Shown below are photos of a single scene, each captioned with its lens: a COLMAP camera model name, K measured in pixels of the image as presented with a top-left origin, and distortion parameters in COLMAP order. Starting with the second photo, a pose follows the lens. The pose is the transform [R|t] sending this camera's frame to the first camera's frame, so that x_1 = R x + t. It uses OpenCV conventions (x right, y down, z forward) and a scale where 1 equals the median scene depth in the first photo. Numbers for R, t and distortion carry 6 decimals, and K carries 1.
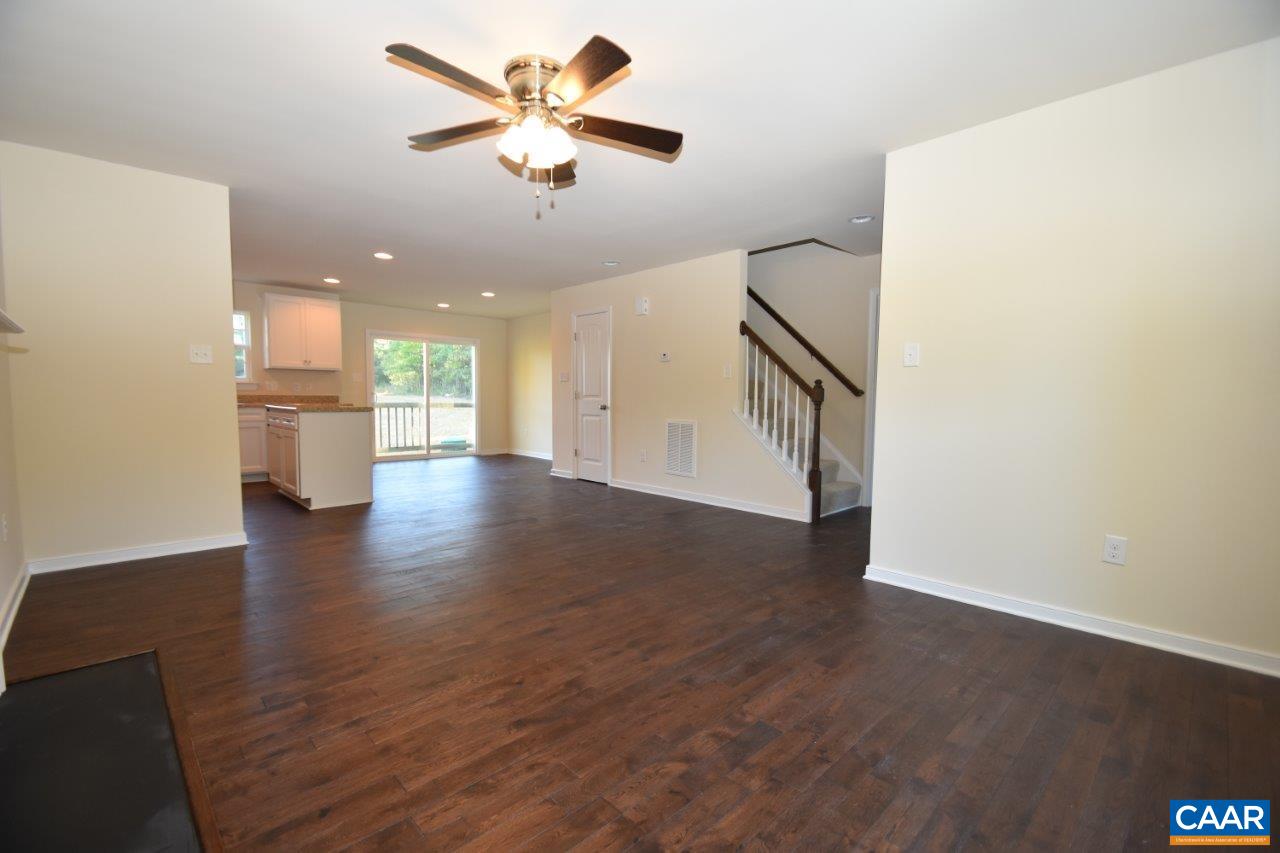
lens RADIAL K [[560.7, 0, 639.6], [0, 560.7, 433.5], [0, 0, 1]] dist [0.008044, -0.007437]
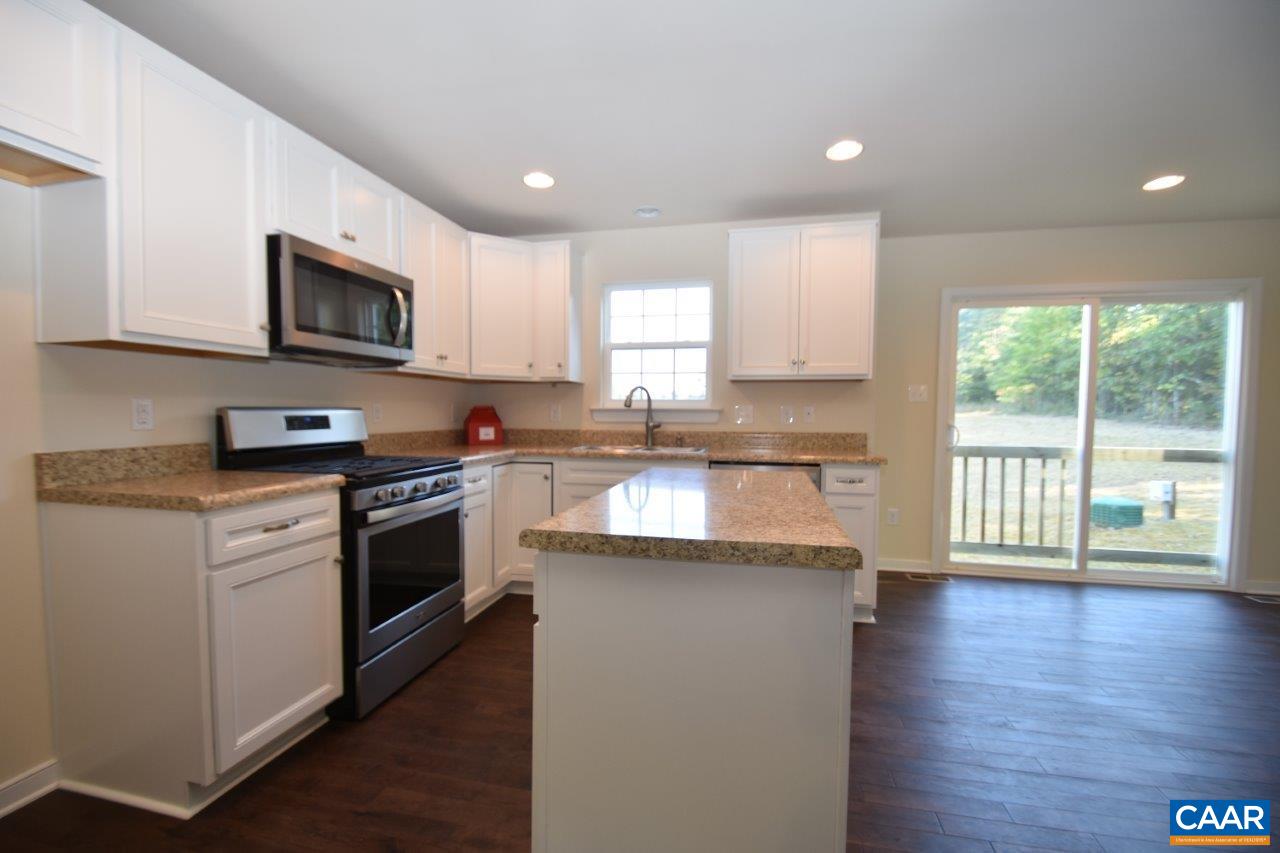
lens RADIAL K [[560.7, 0, 637.7], [0, 560.7, 437.9], [0, 0, 1]] dist [0.008044, -0.007437]
pose [[0.551409, 0.035139, -0.833495, -0.216576], [-0.054690, 0.998486, 0.005914, -0.047323], [0.832441, 0.042323, 0.552496, 0.497252]]
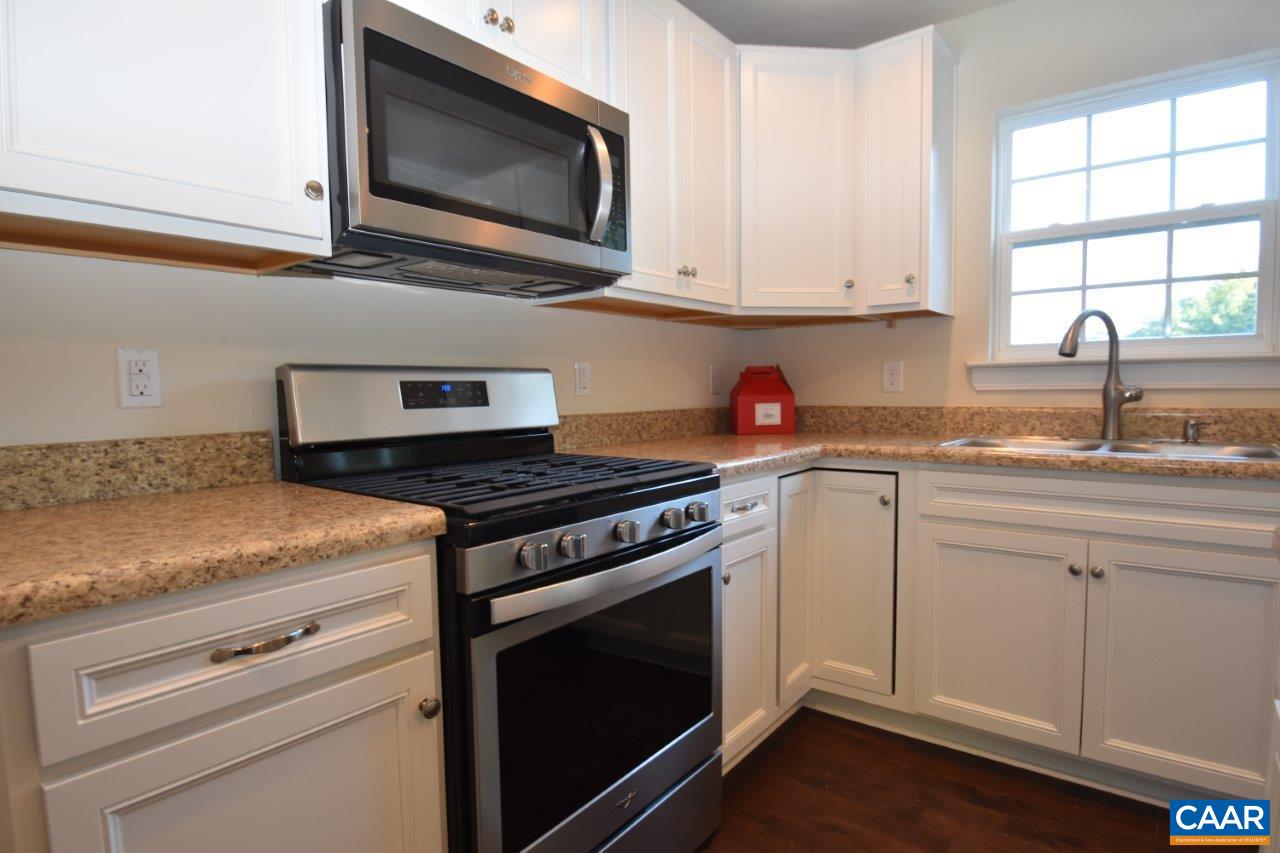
lens RADIAL K [[679.8, 0, 634.5], [0, 679.8, 433.3], [0, 0, 1]] dist [-0.012878, -0.006051]
pose [[0.128734, 0.055100, -0.990147, -0.347042], [-0.048984, 0.997590, 0.049145, -0.045220], [0.990469, 0.042175, 0.131123, 0.540505]]
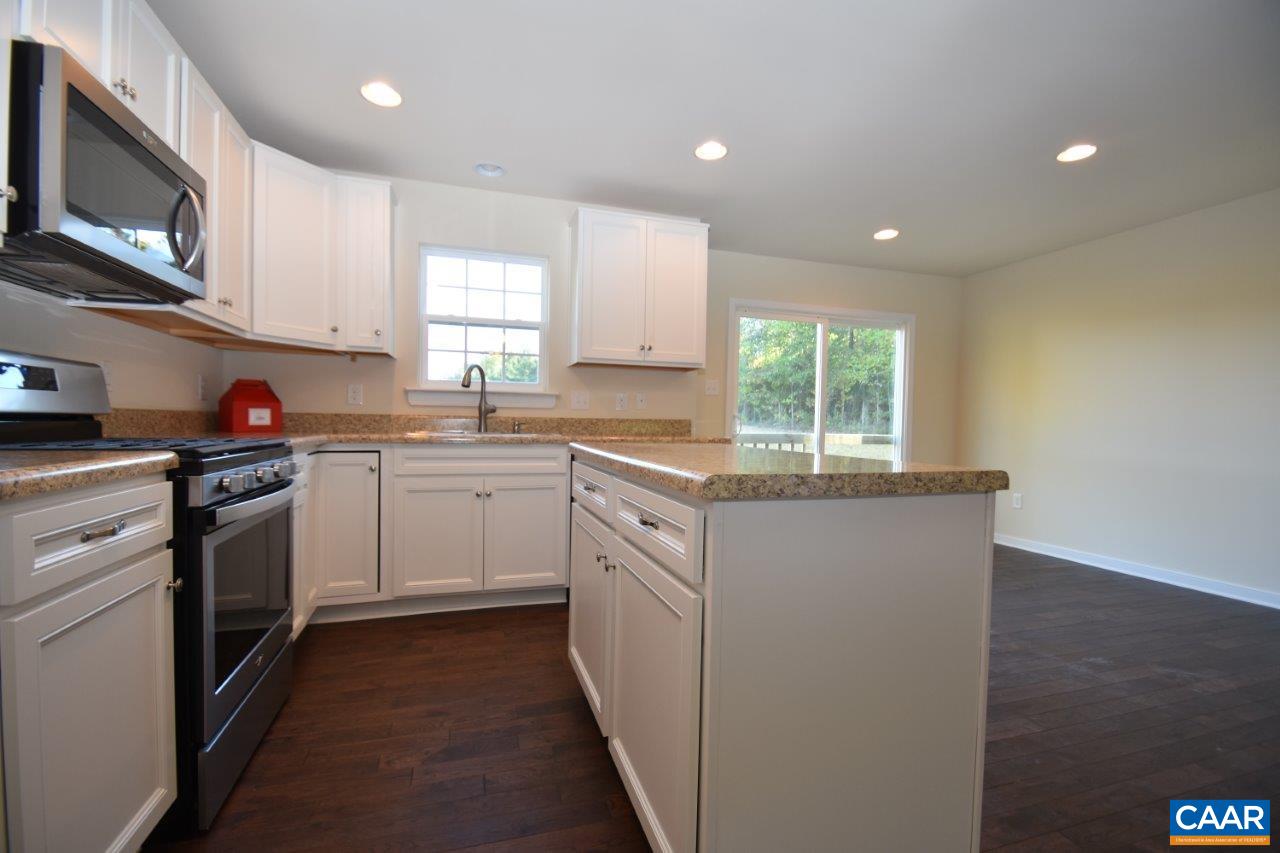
lens RADIAL K [[560.7, 0, 639.4], [0, 560.7, 437.7], [0, 0, 1]] dist [0.008044, -0.007437]
pose [[0.895881, 0.018720, -0.443900, -0.299544], [-0.037224, 0.998762, -0.033007, -0.028078], [0.442732, 0.046094, 0.895468, 0.449181]]
